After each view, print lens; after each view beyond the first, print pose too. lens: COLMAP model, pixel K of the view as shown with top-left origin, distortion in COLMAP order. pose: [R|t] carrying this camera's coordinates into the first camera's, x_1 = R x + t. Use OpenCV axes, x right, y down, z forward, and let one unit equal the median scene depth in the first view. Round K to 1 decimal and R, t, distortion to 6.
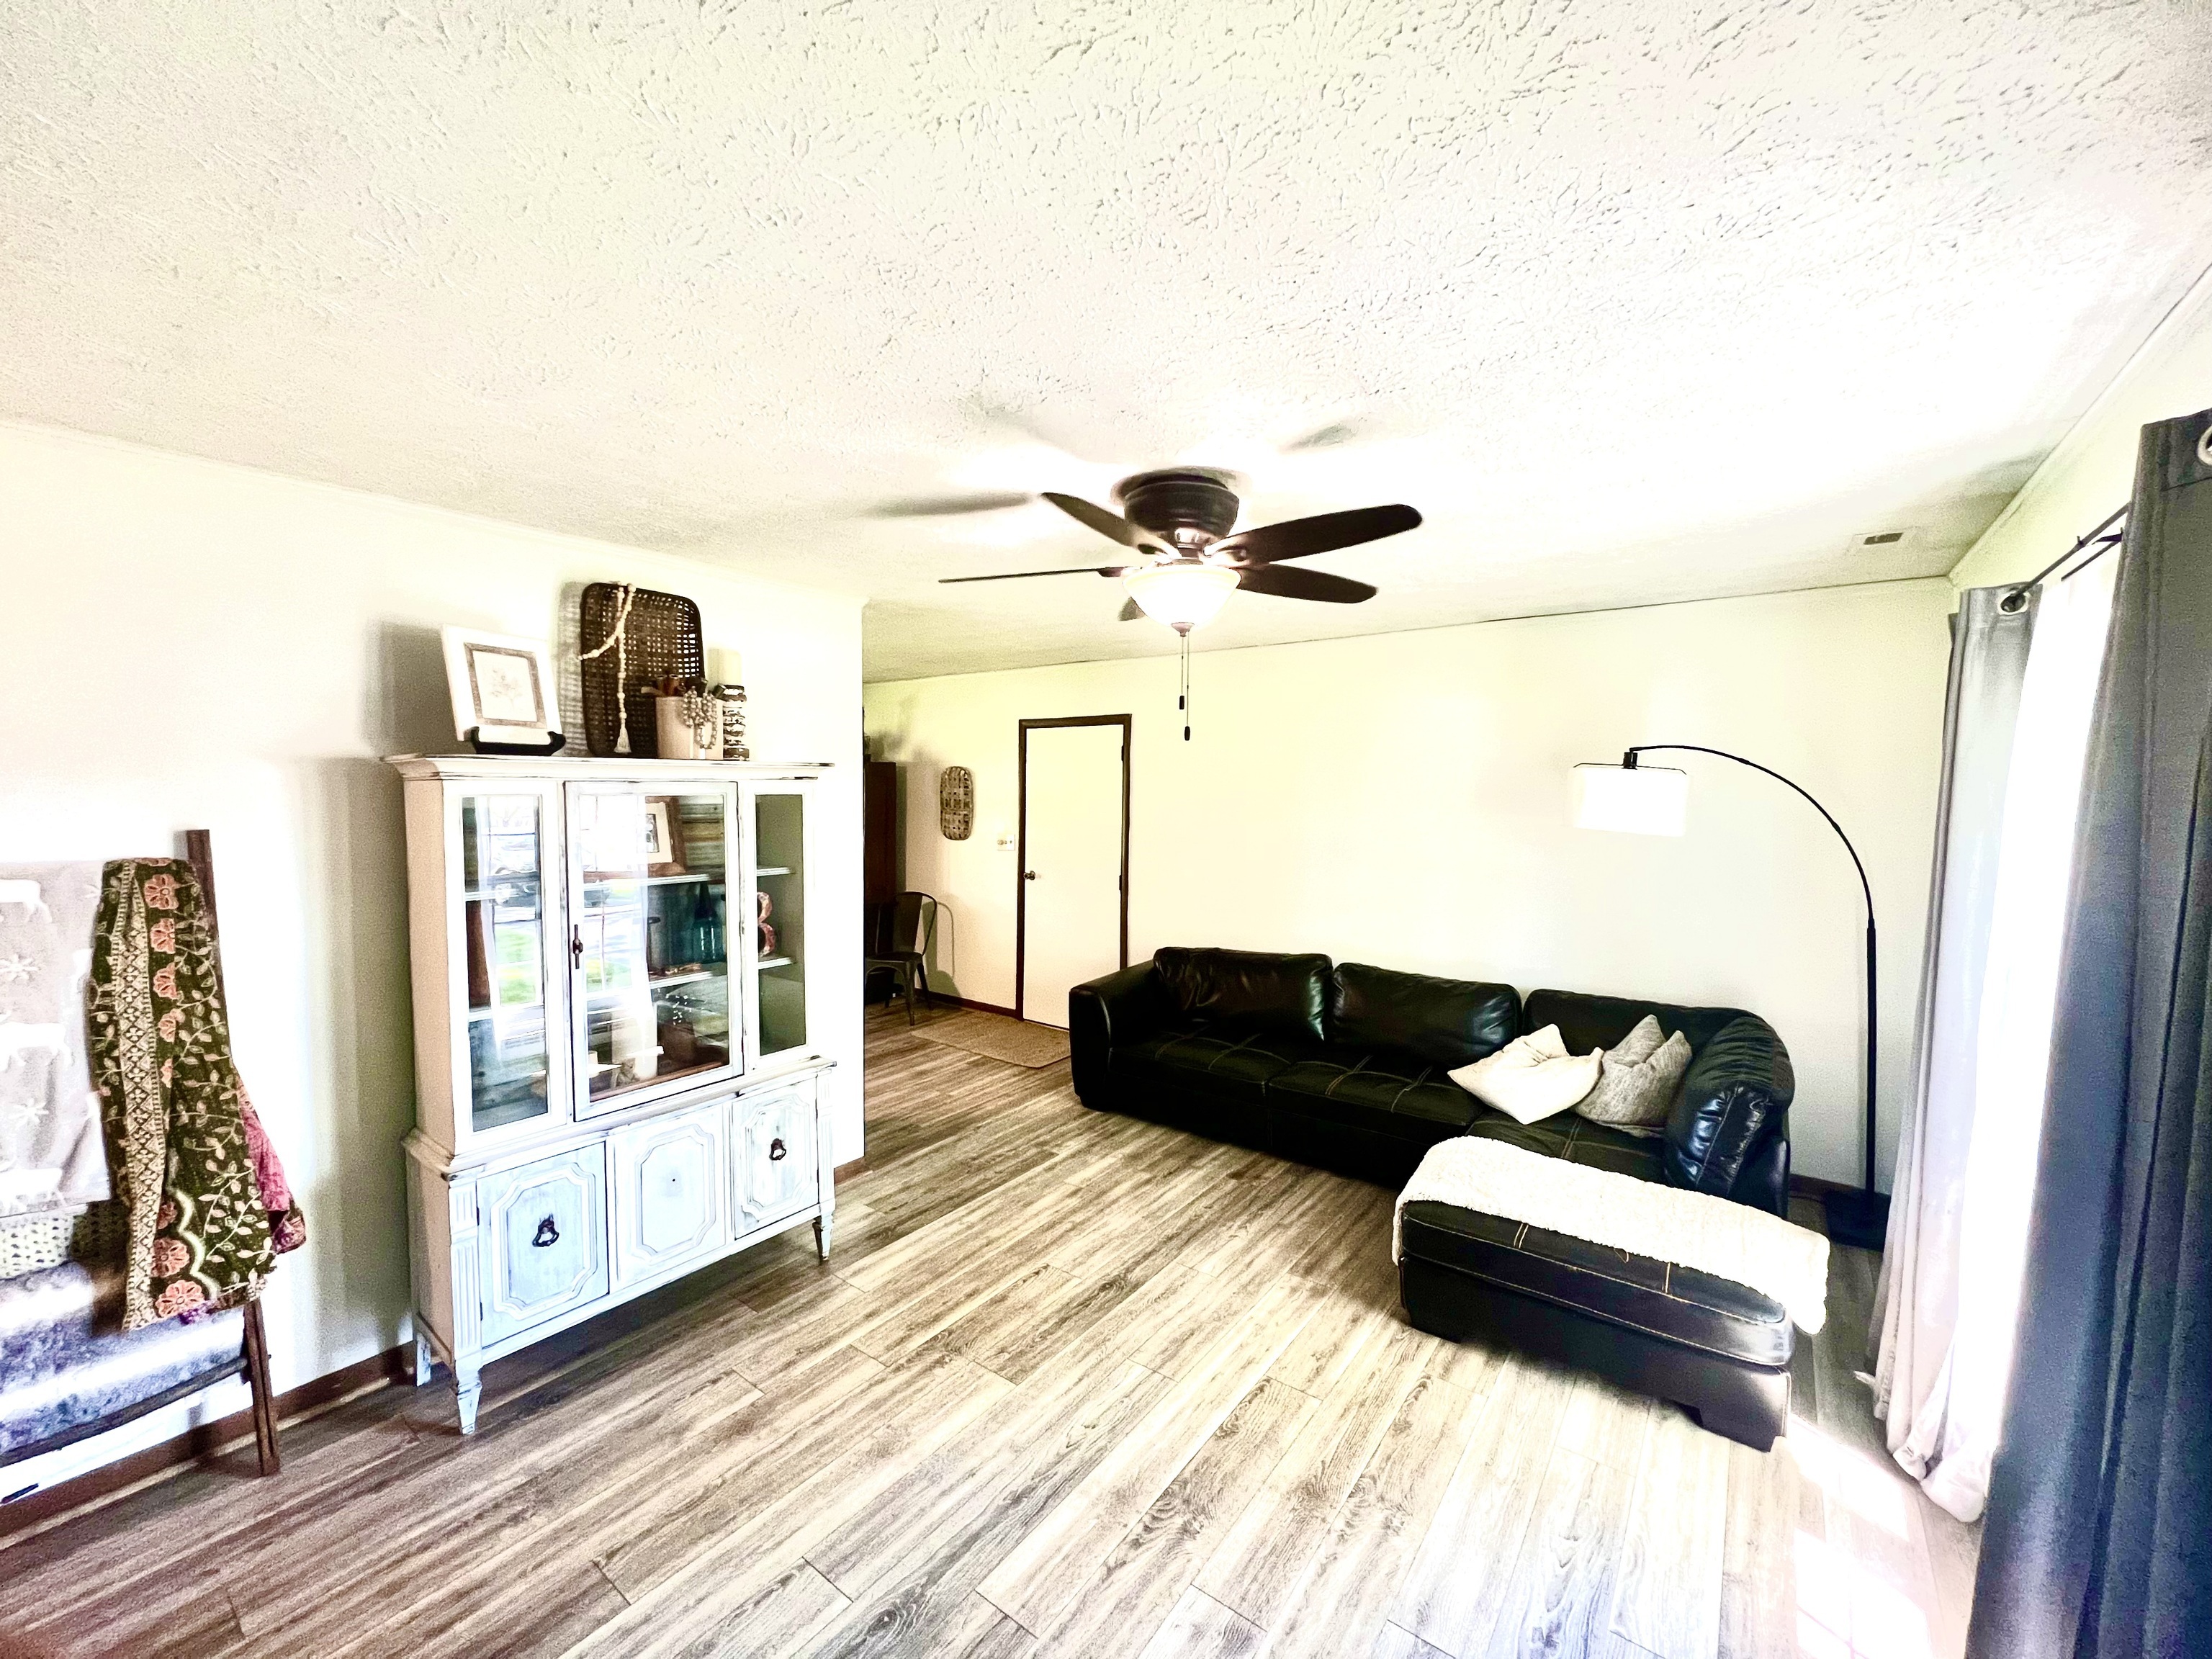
lens RADIAL K [[881.1, 0, 1105.8], [0, 881.1, 839.6], [0, 0, 1]] dist [0.000696, 0.000046]
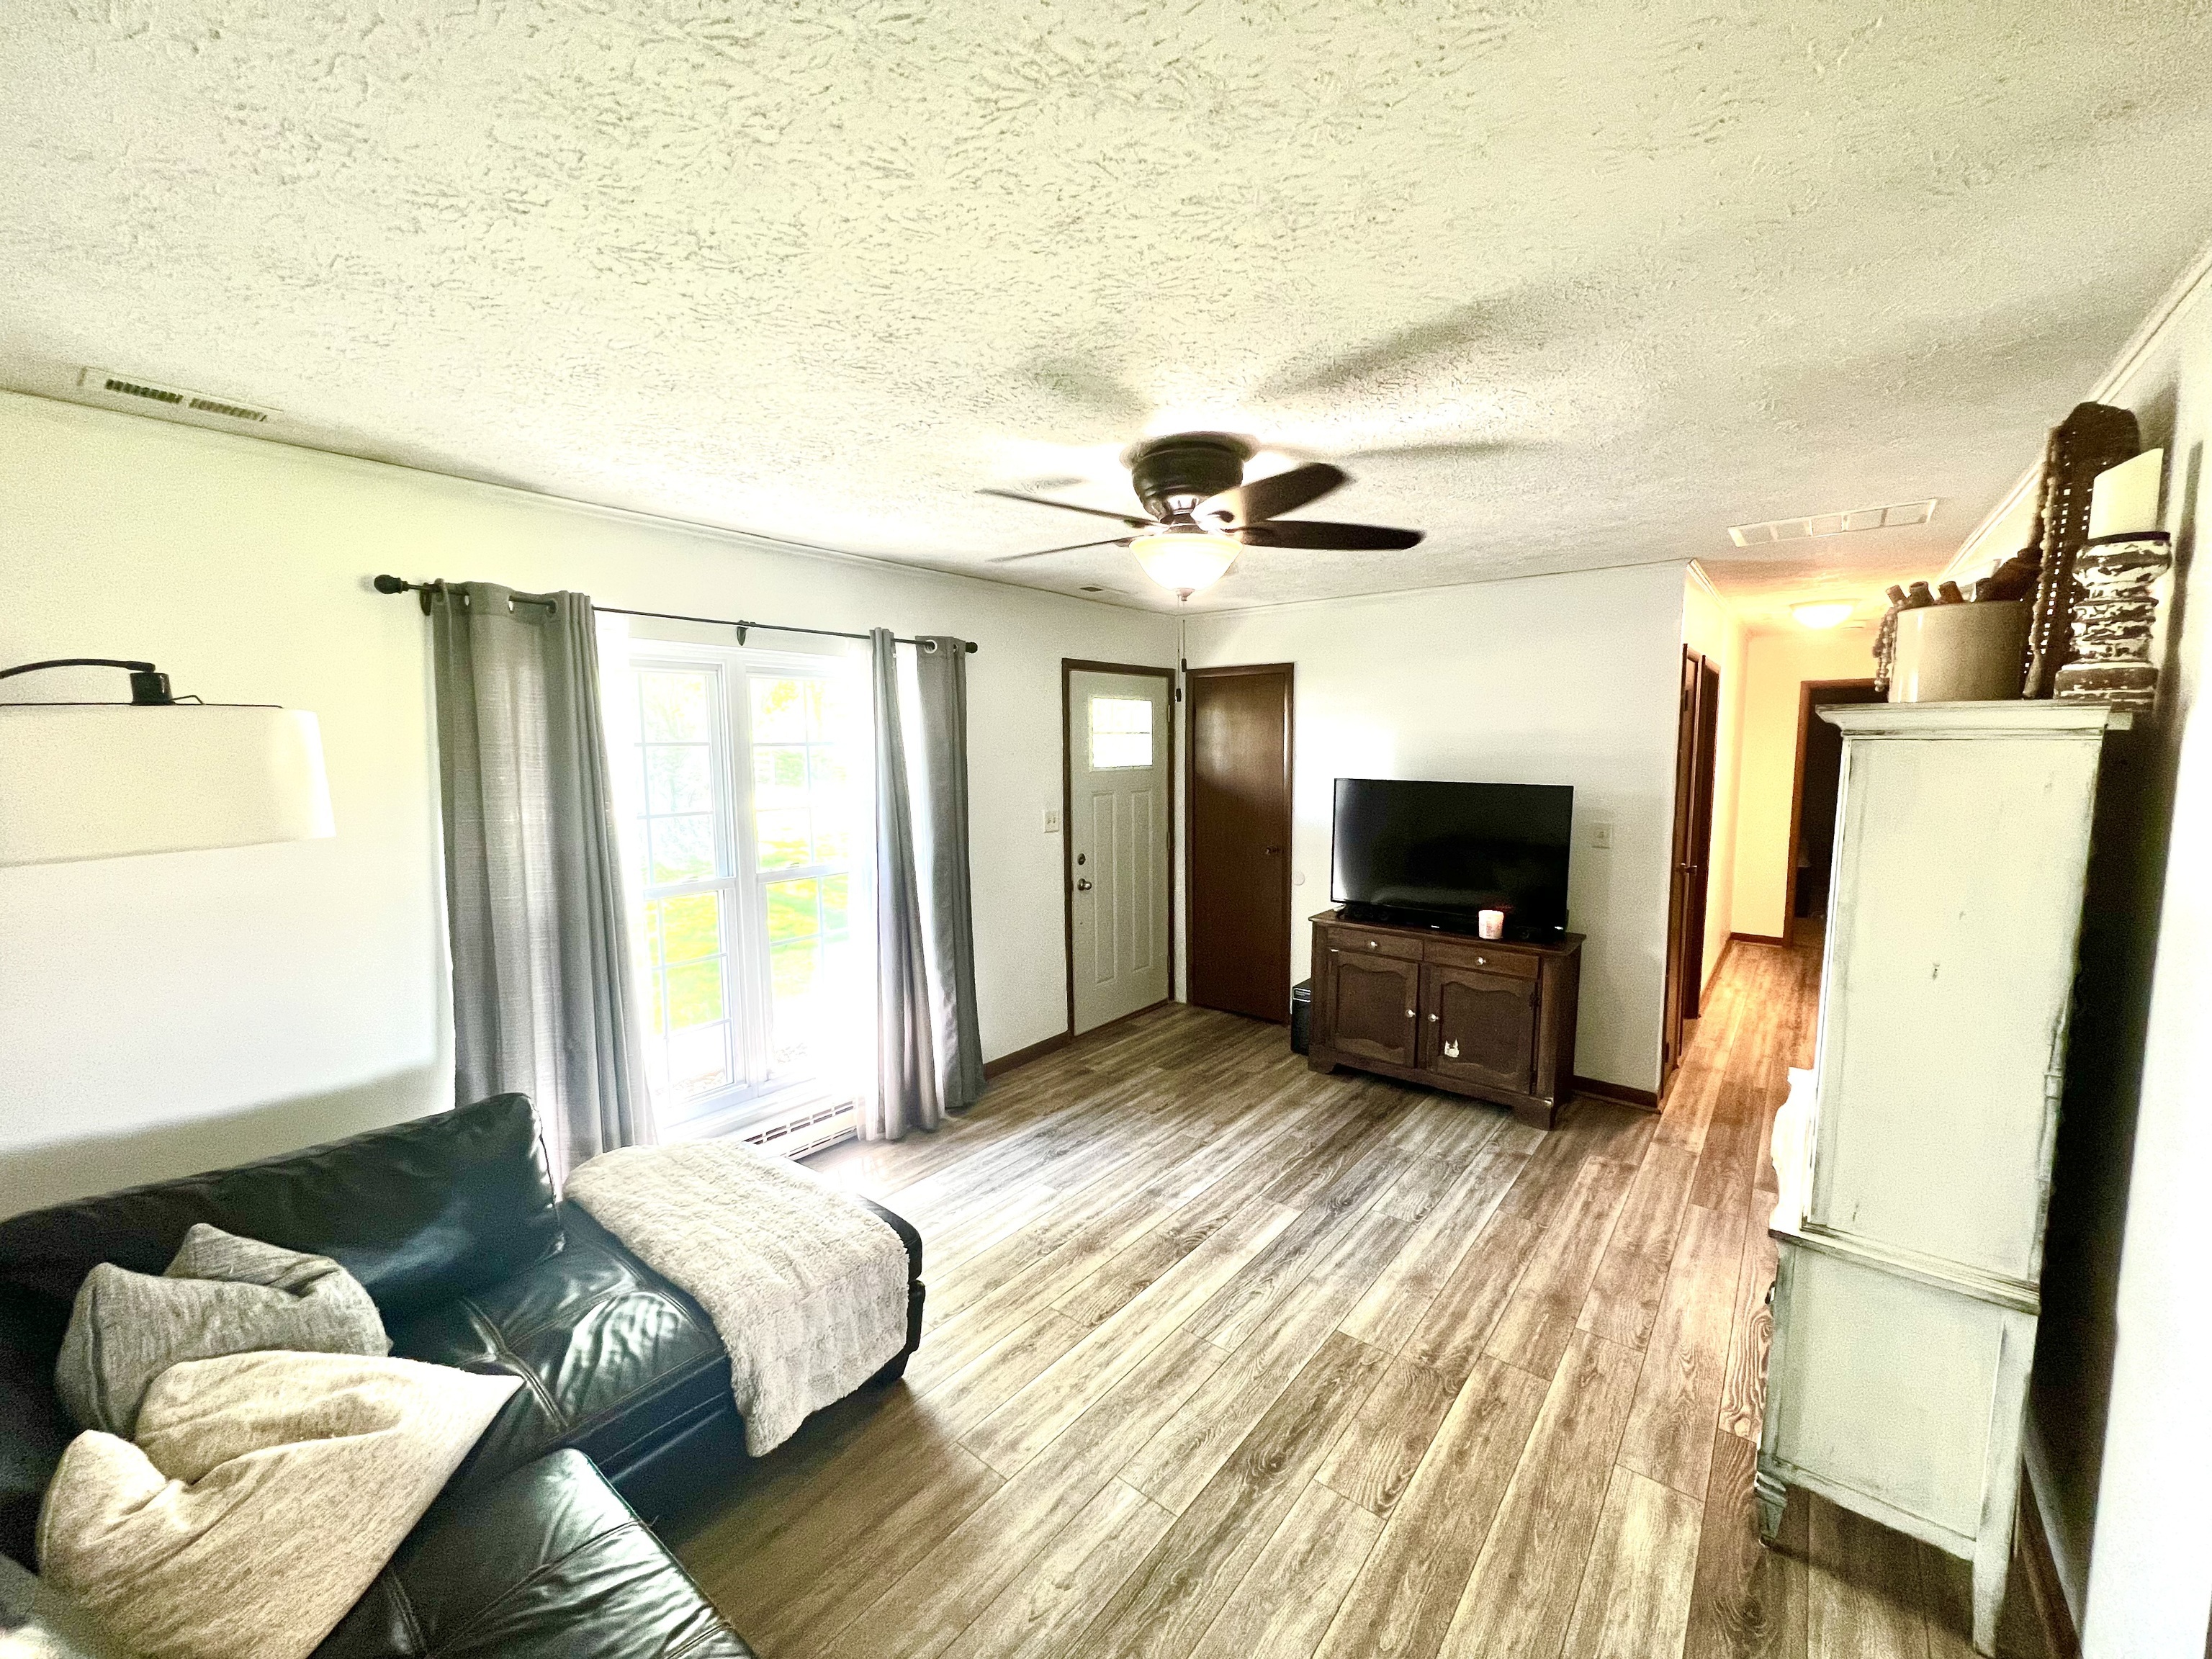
lens RADIAL K [[881.1, 0, 1101.4], [0, 881.1, 829.2], [0, 0, 1]] dist [0.000696, 0.000046]
pose [[-0.999269, -0.002870, 0.038117, 0.136921], [0.003298, 0.986986, 0.160772, -0.125512], [-0.038082, 0.160780, -0.986255, 1.947650]]
